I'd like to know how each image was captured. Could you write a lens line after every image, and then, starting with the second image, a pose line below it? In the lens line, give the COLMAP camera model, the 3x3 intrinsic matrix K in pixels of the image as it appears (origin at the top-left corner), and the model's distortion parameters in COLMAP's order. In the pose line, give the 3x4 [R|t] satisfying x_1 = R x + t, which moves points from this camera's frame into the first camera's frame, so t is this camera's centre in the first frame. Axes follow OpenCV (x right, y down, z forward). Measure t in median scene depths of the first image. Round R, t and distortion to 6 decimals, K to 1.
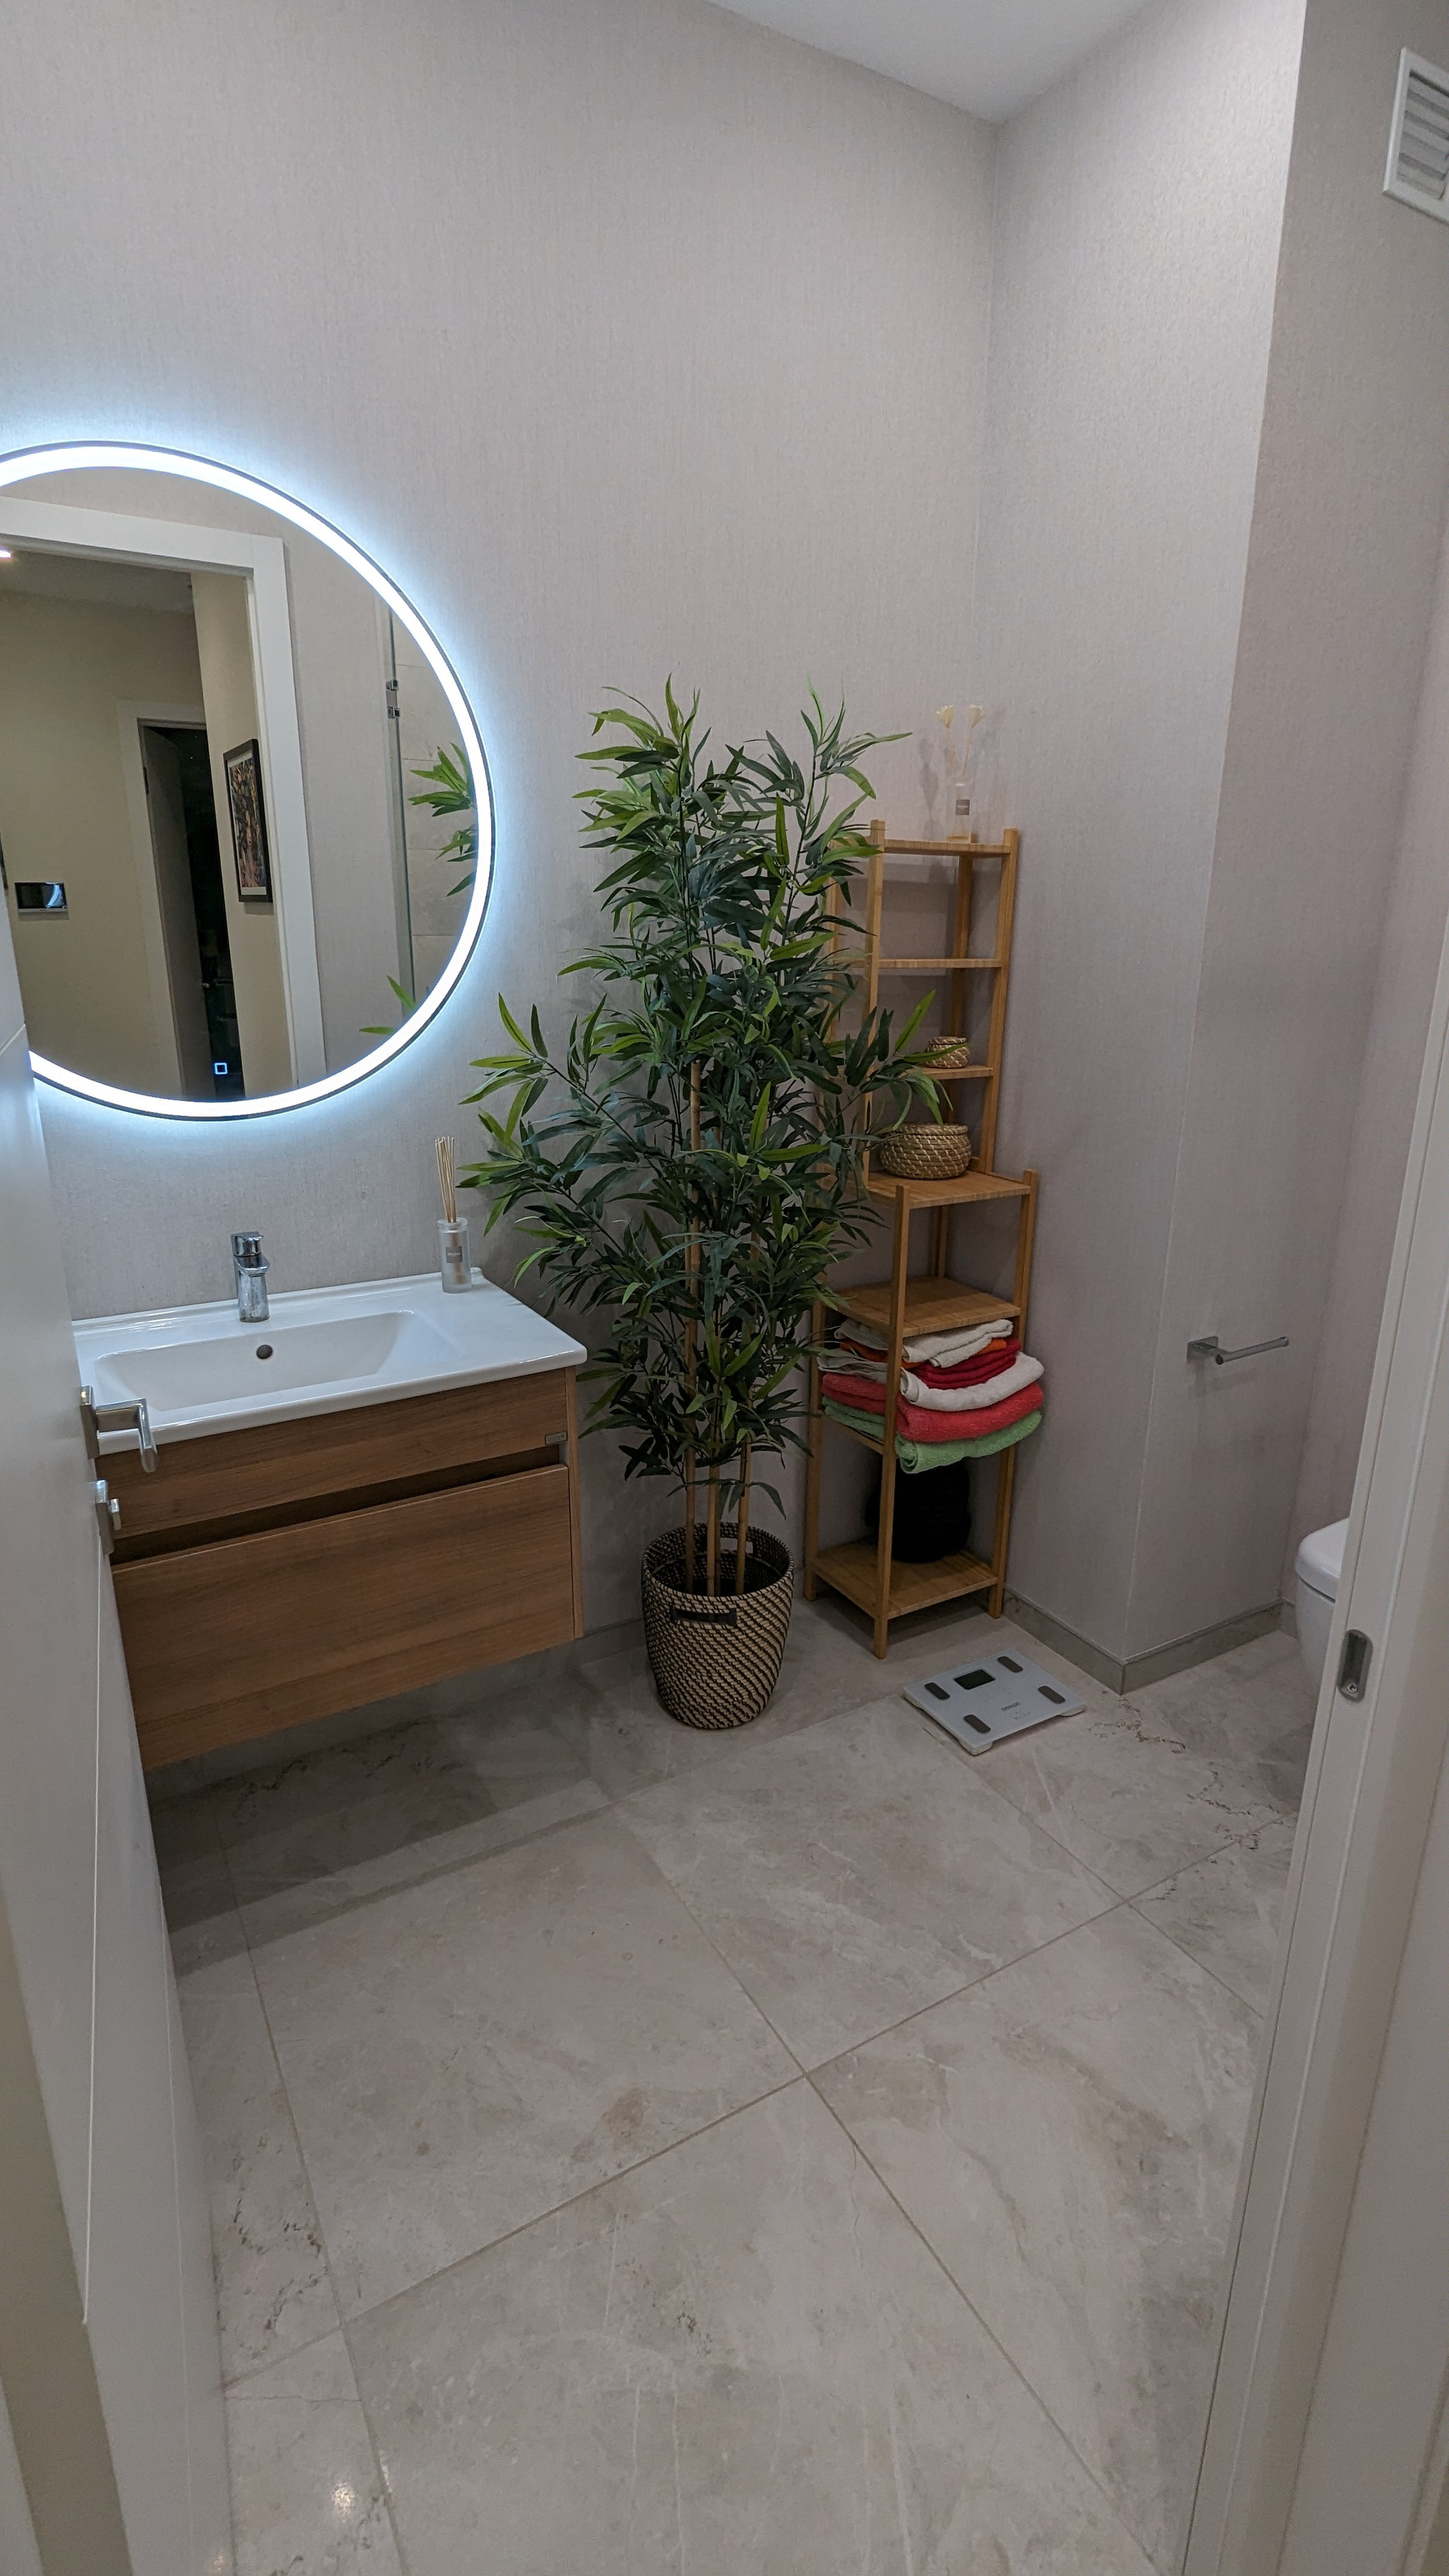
lens RADIAL K [[1215.7, 0, 721.1], [0, 1215.7, 1290.4], [0, 0, 1]] dist [0.000769, 0.001189]
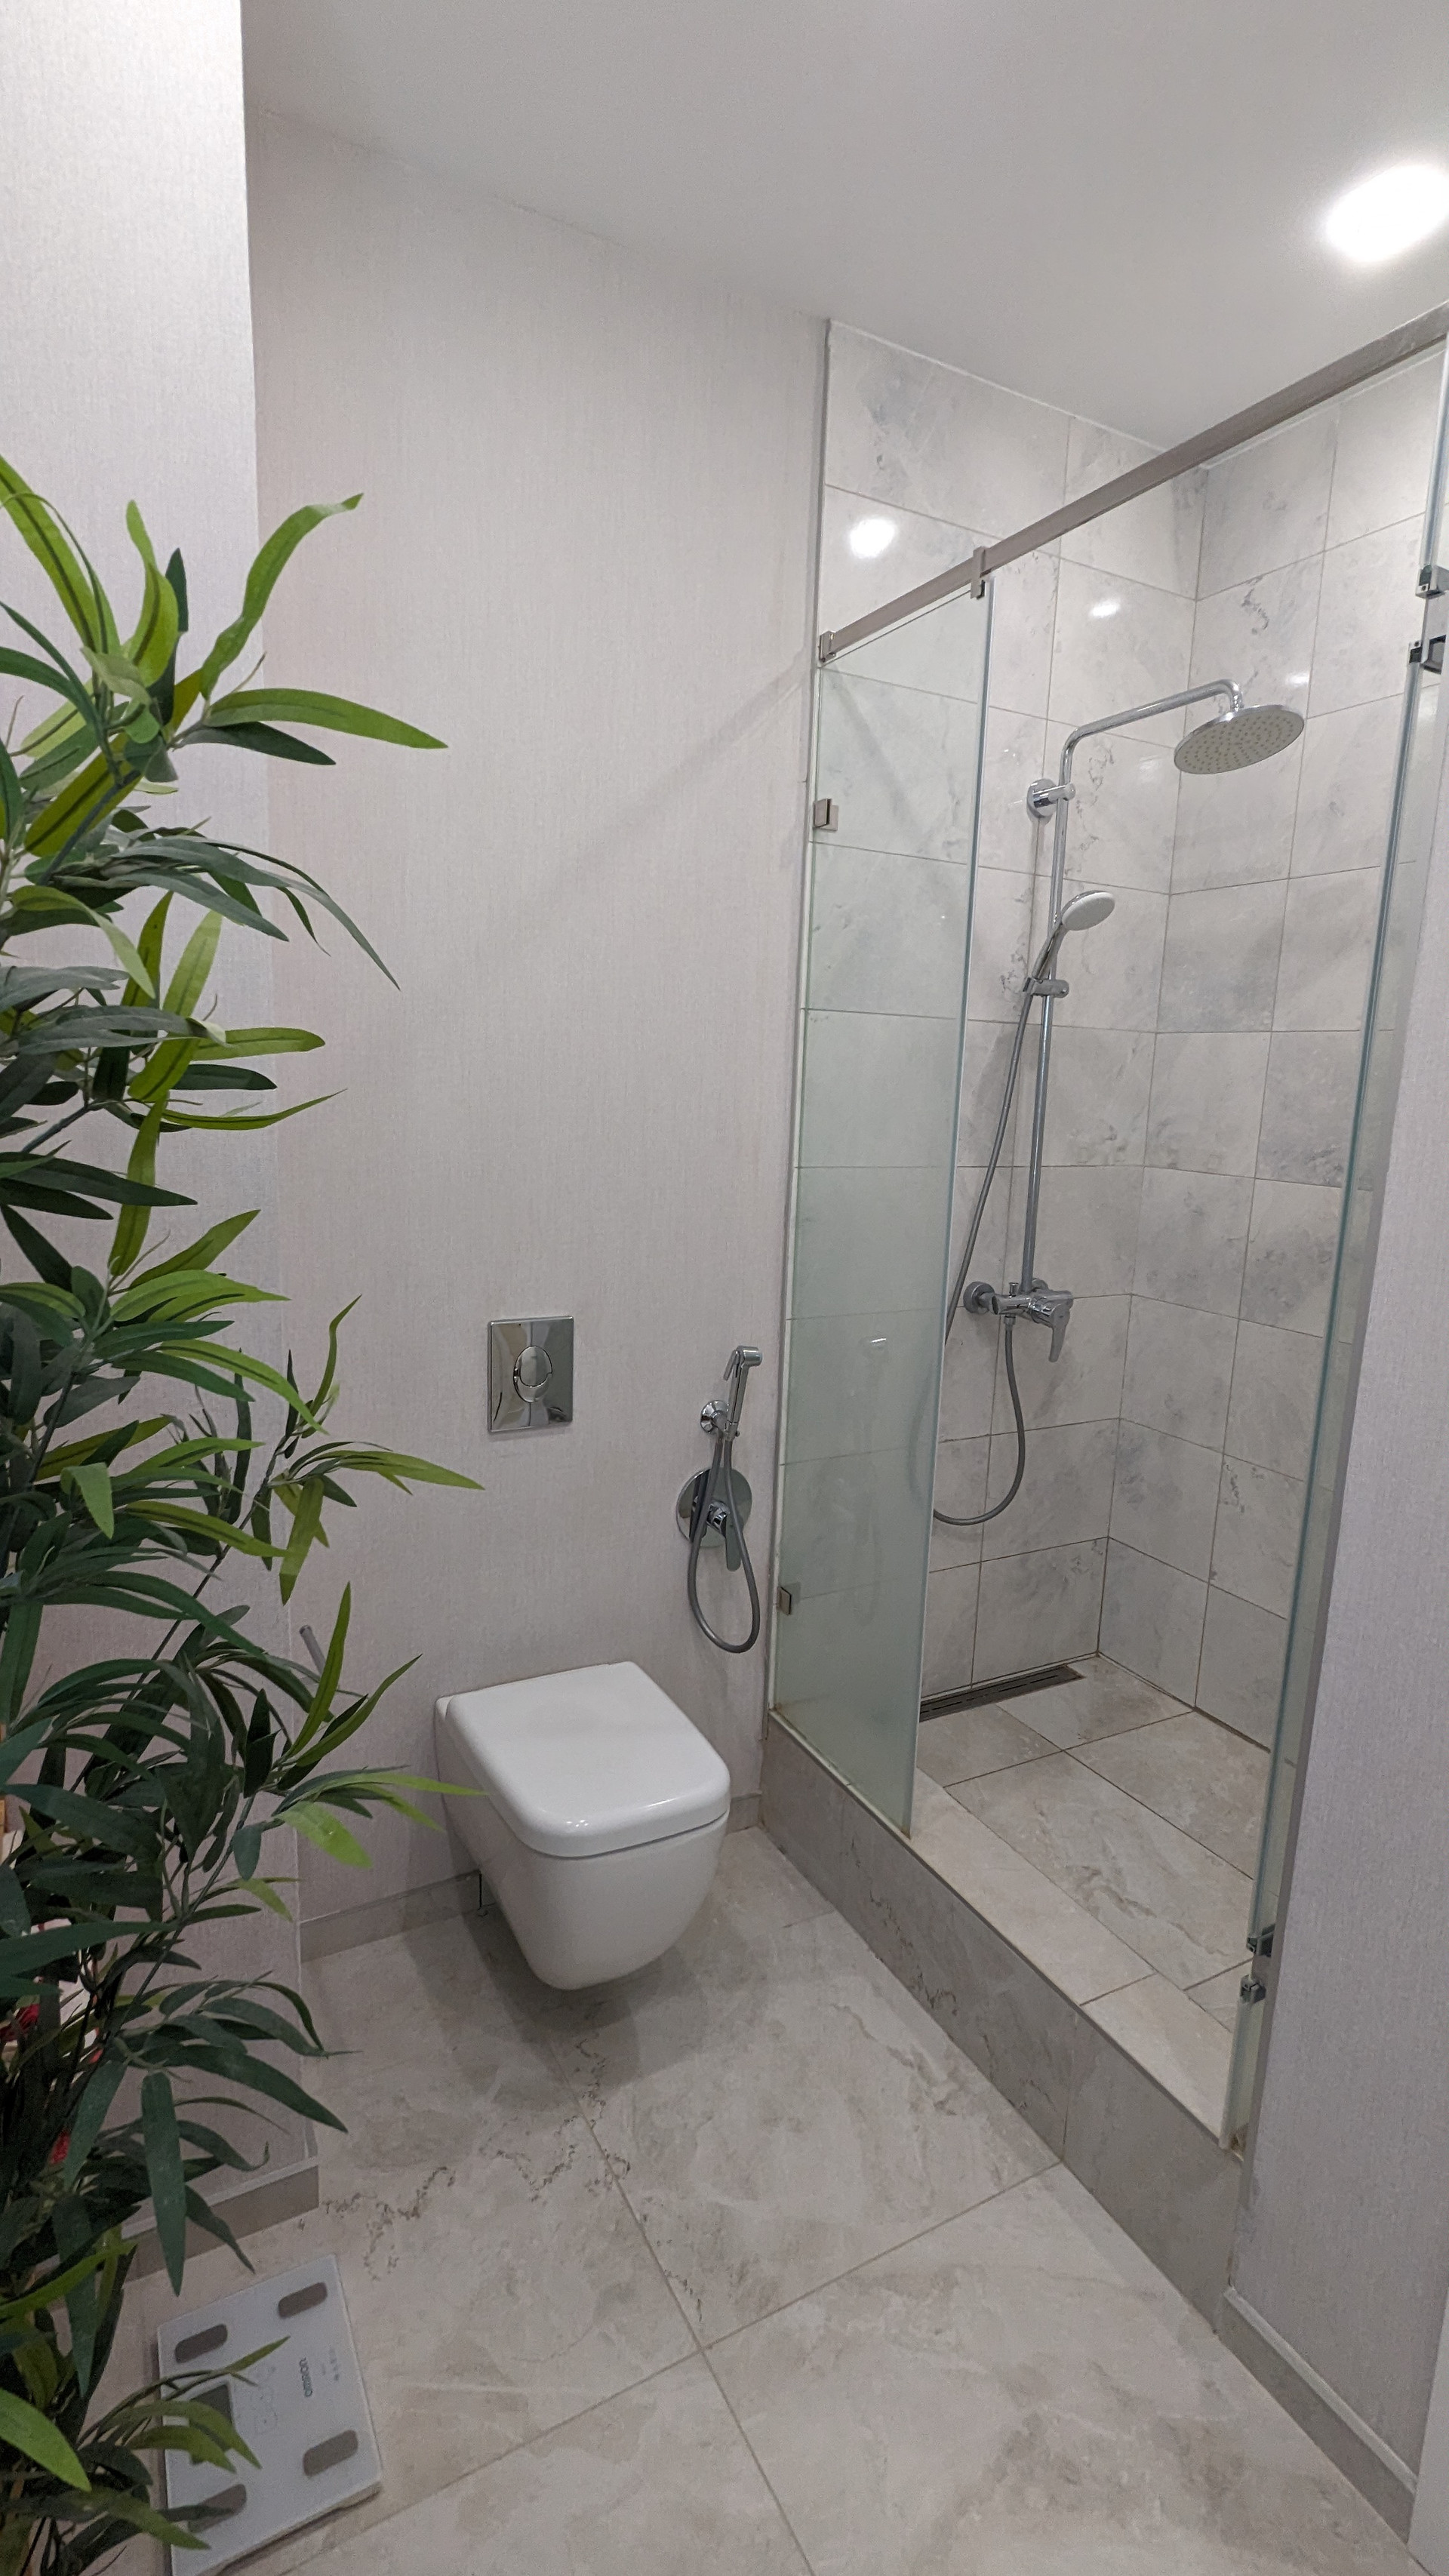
lens RADIAL K [[1215.7, 0, 720.9], [0, 1215.7, 1285.0], [0, 0, 1]] dist [0.000769, 0.001189]
pose [[0.032436, -0.183580, 0.982469, -0.290900], [0.248975, 0.953483, 0.169944, -0.266712], [-0.967967, 0.239098, 0.076634, 0.694553]]
